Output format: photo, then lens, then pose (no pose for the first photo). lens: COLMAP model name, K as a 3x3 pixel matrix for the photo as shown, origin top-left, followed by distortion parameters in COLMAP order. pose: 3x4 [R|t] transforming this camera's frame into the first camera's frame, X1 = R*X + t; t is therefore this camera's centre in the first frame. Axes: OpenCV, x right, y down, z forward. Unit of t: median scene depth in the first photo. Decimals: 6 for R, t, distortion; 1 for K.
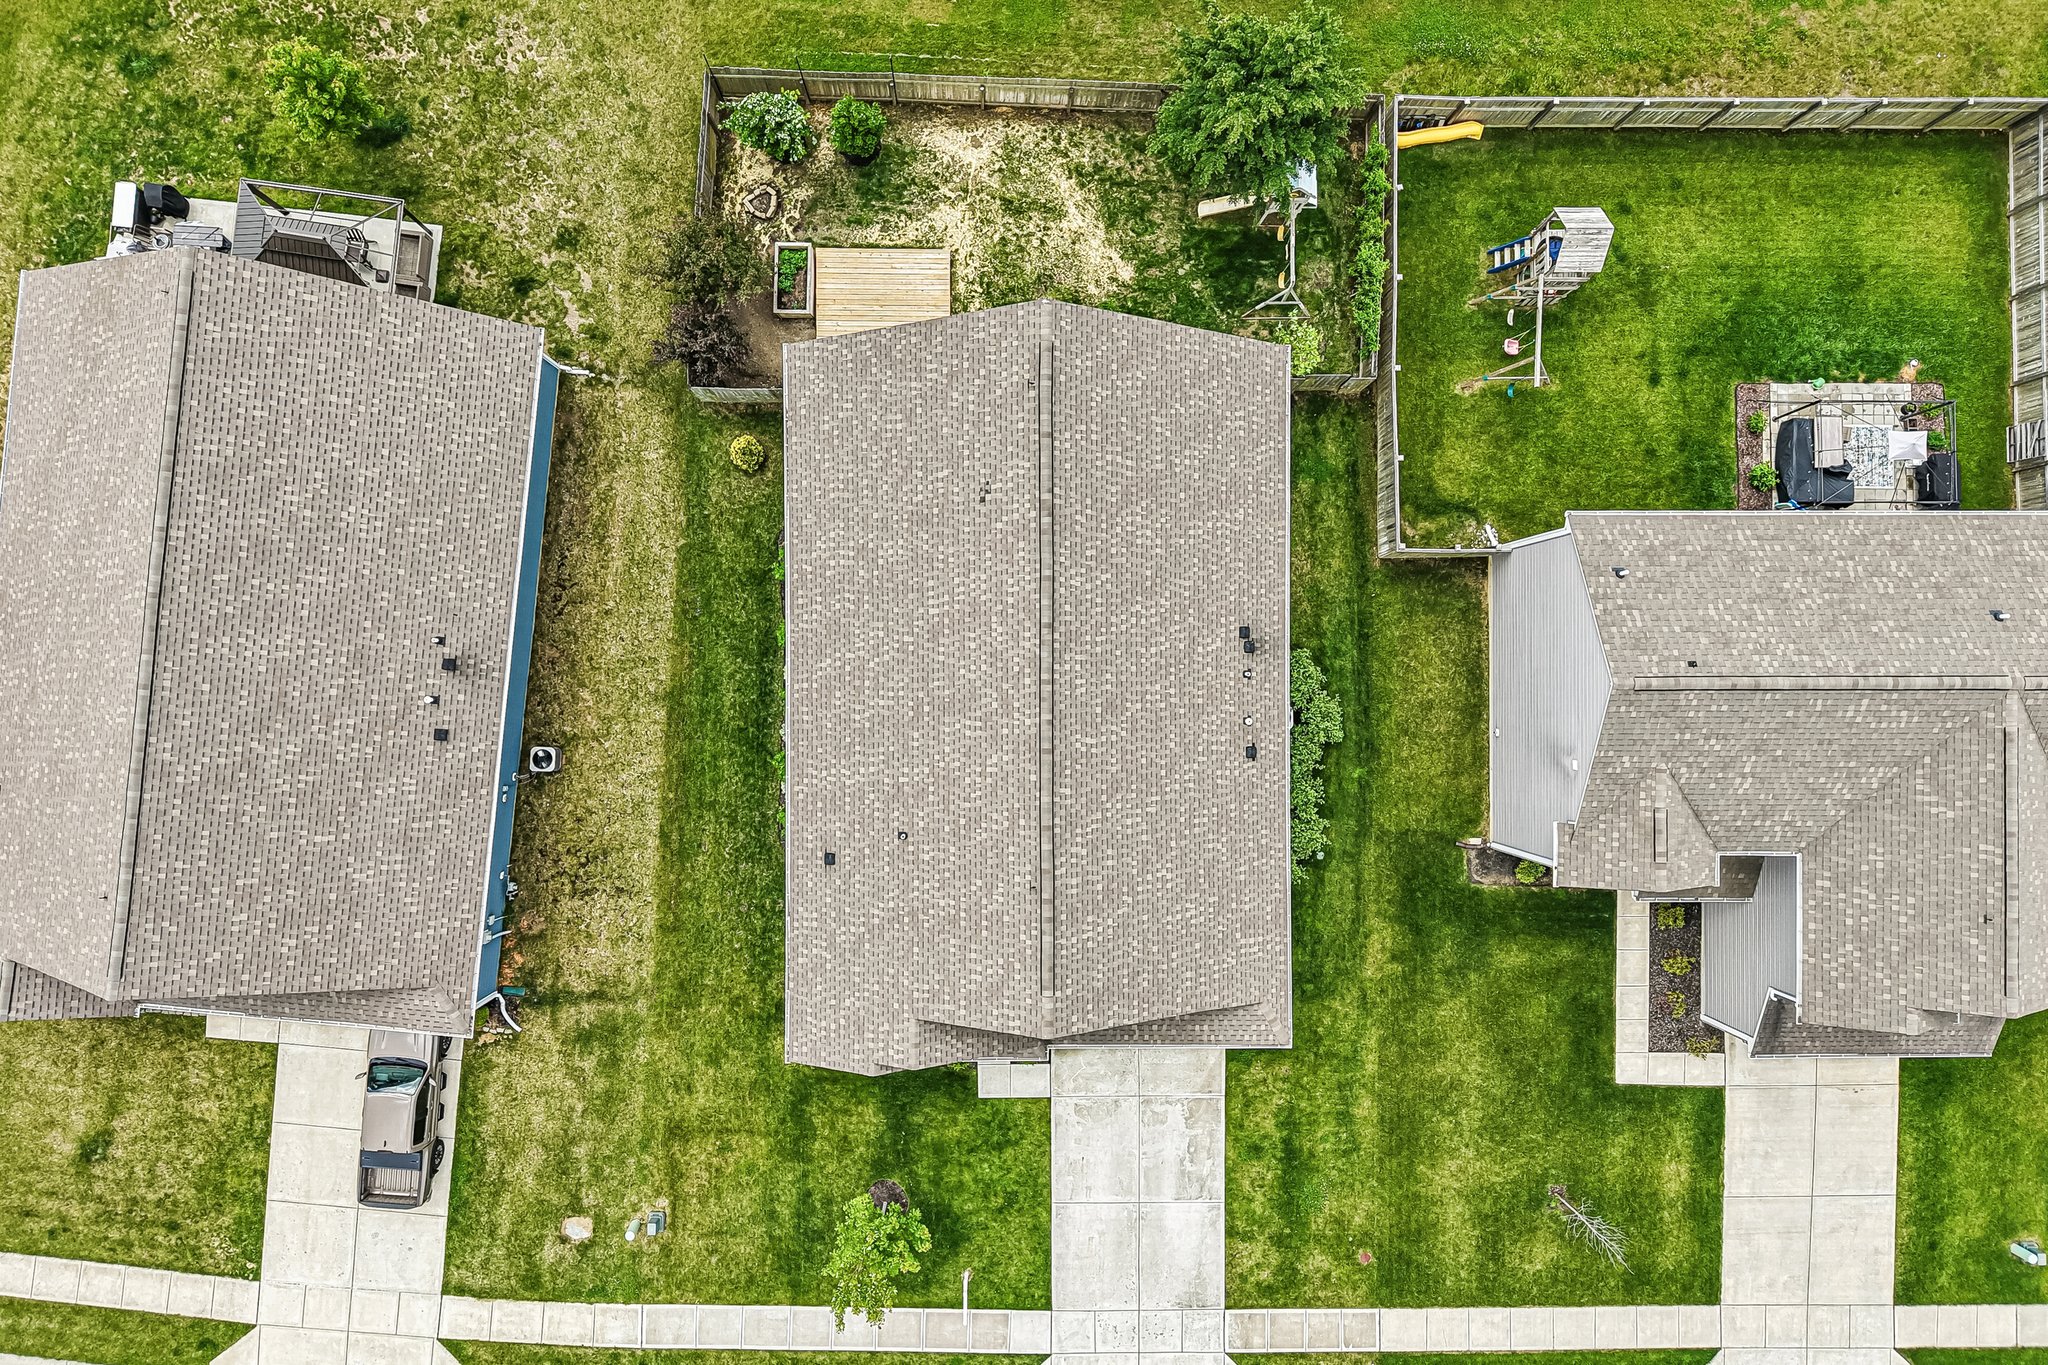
lens RADIAL K [[1409.7, 0, 997.3], [0, 1409.7, 651.1], [0, 0, 1]] dist [0.007403, 0.000313]
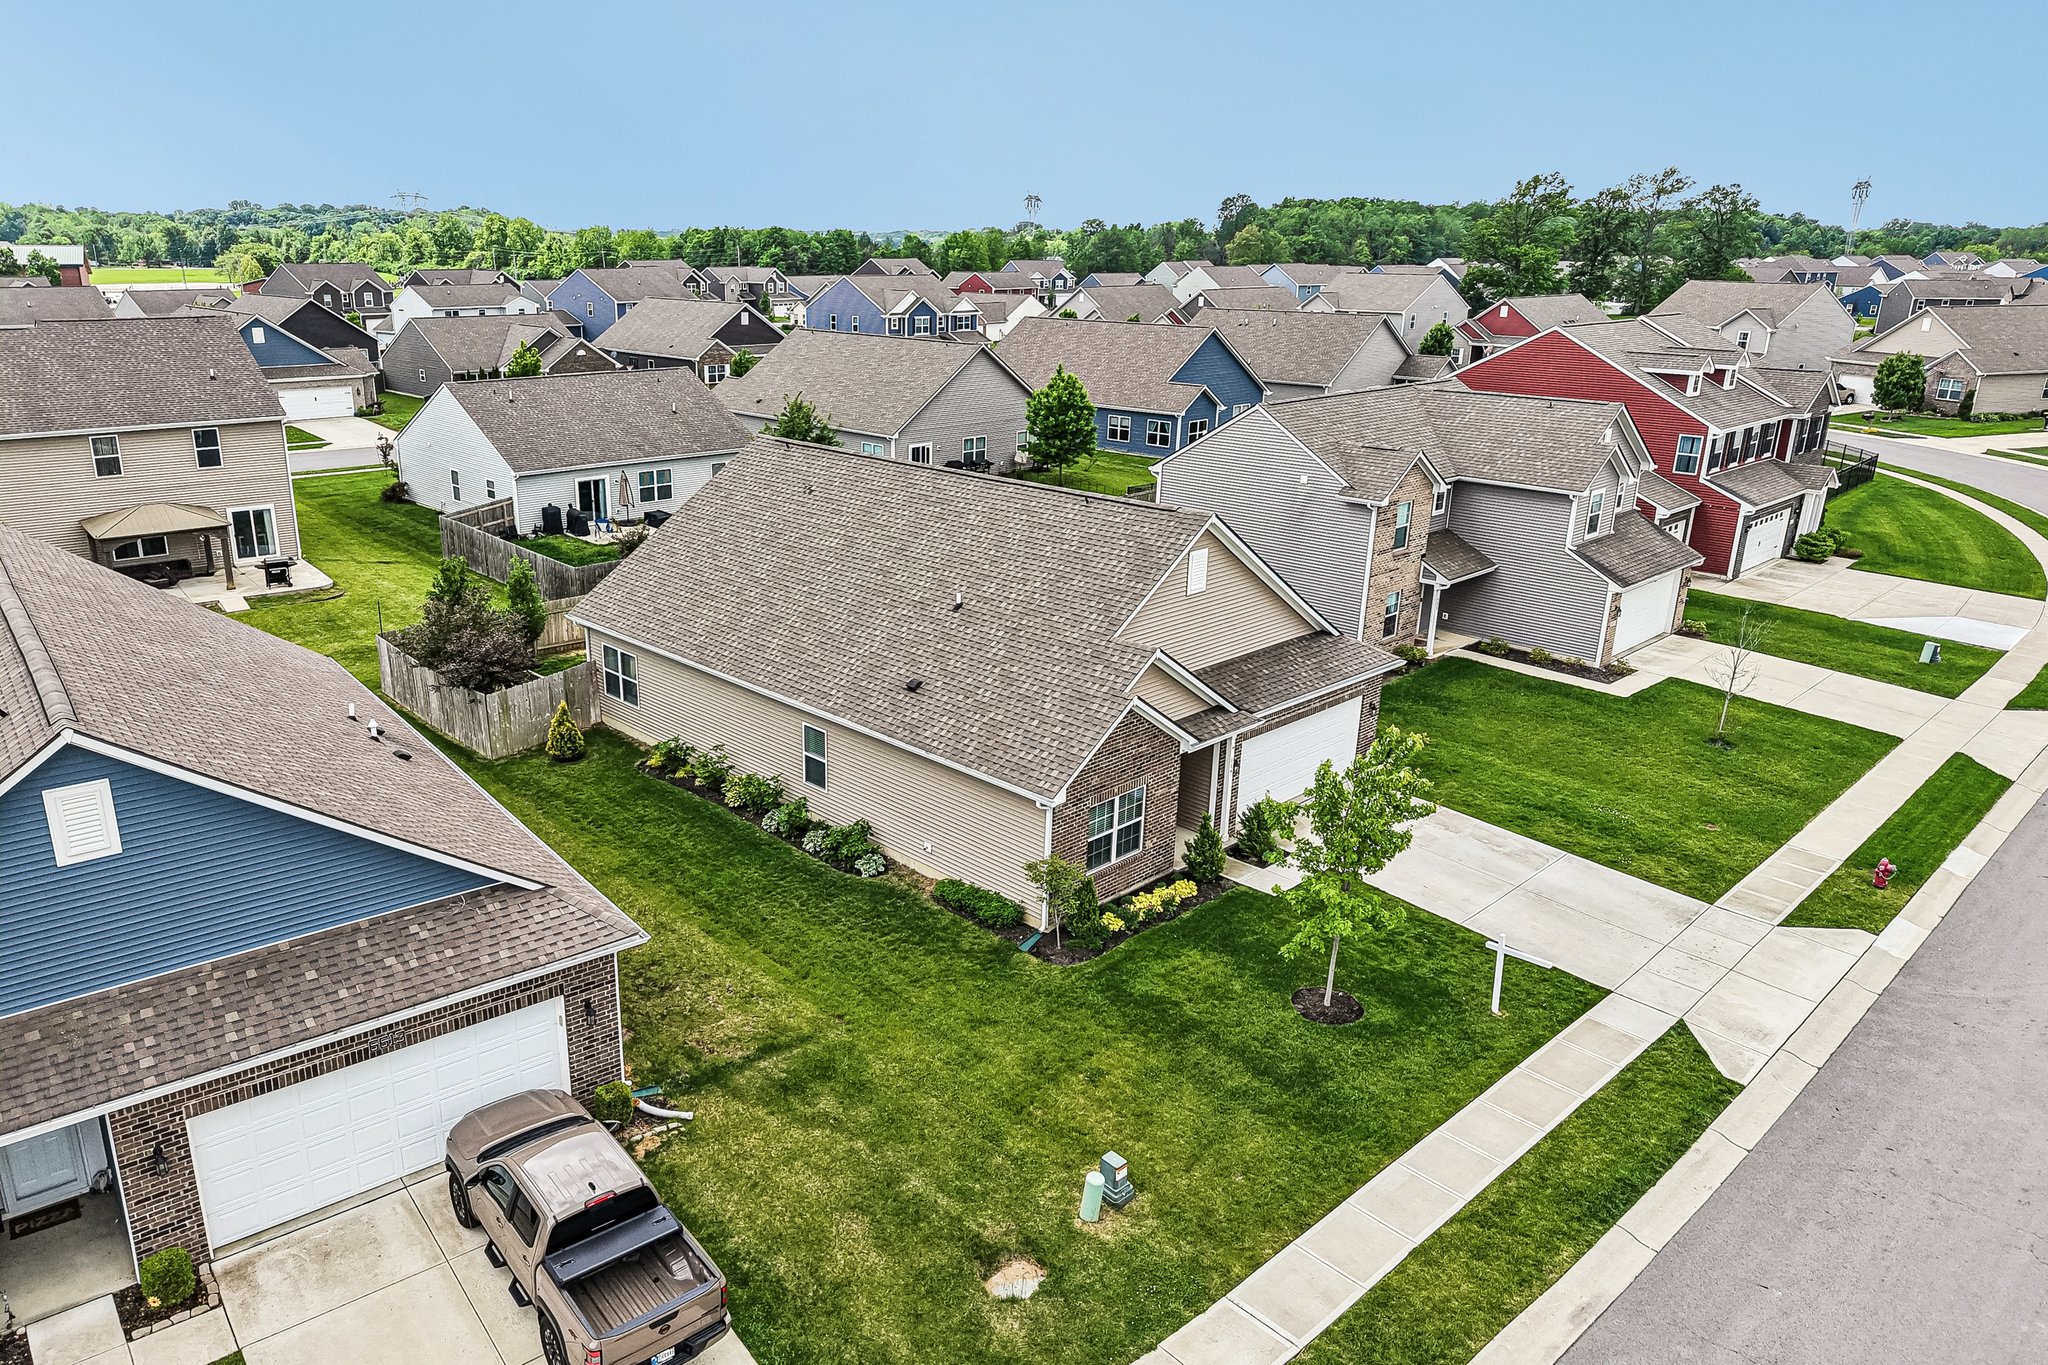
lens RADIAL K [[1394.8, 0, 983.5], [0, 1394.8, 688.6], [0, 0, 1]] dist [0.019039, -0.008046]
pose [[0.722111, -0.228436, 0.652973, -0.574143], [0.691665, 0.221382, -0.687452, 0.688413], [0.012483, 0.948054, 0.317864, 0.659353]]
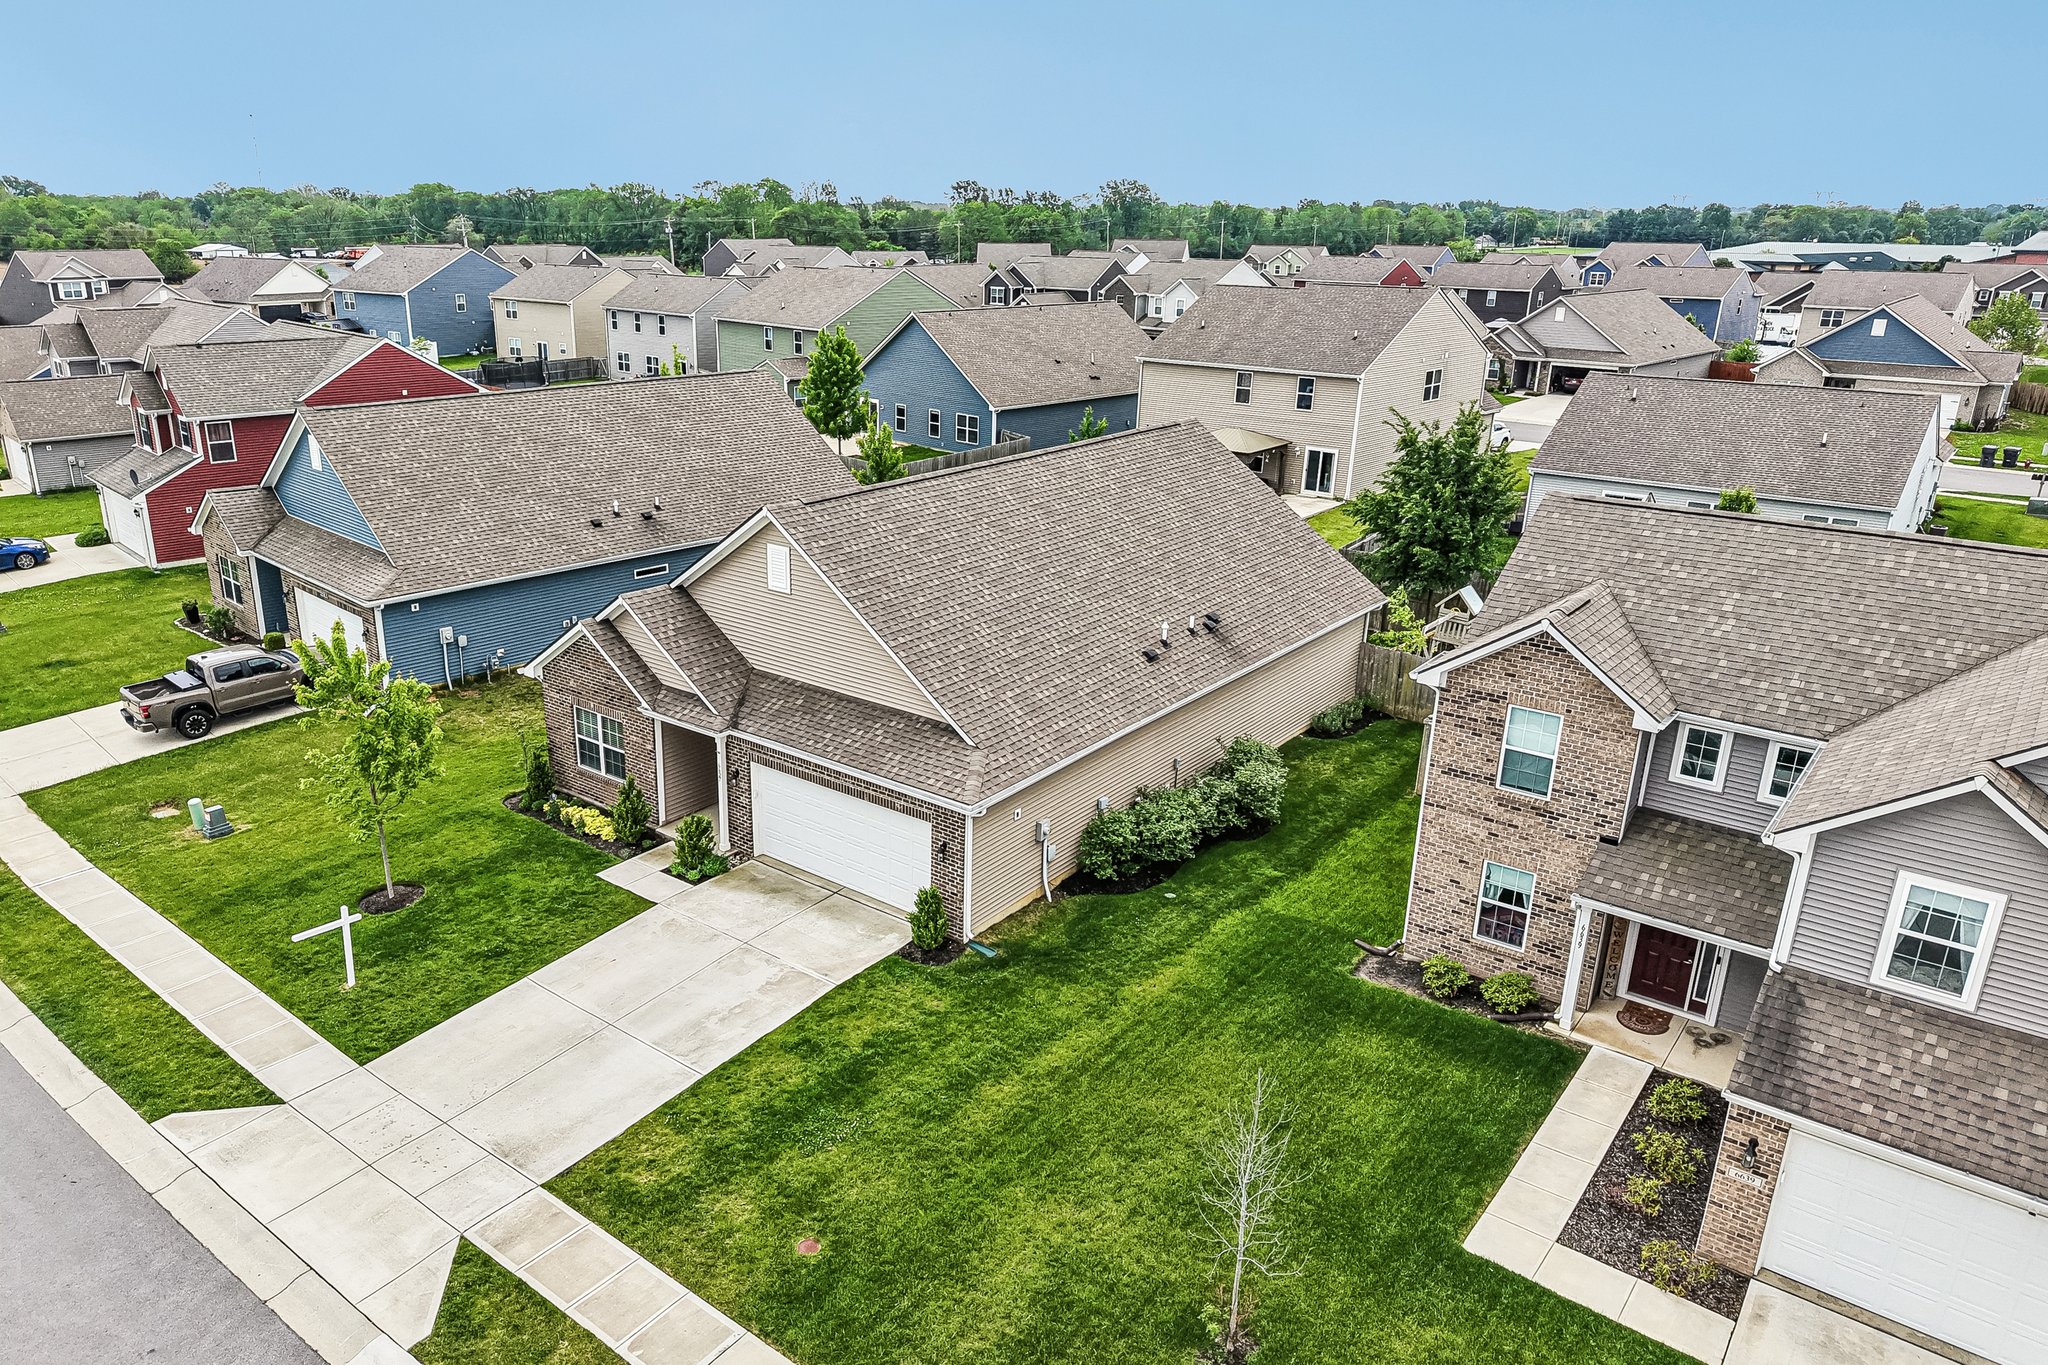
lens RADIAL K [[1394.8, 0, 983.5], [0, 1394.8, 688.6], [0, 0, 1]] dist [0.019039, -0.008046]
pose [[0.778652, 0.188592, -0.598443, 0.555817], [-0.627422, 0.244010, -0.739460, 0.699163], [0.006570, 0.951258, 0.308326, 0.684469]]
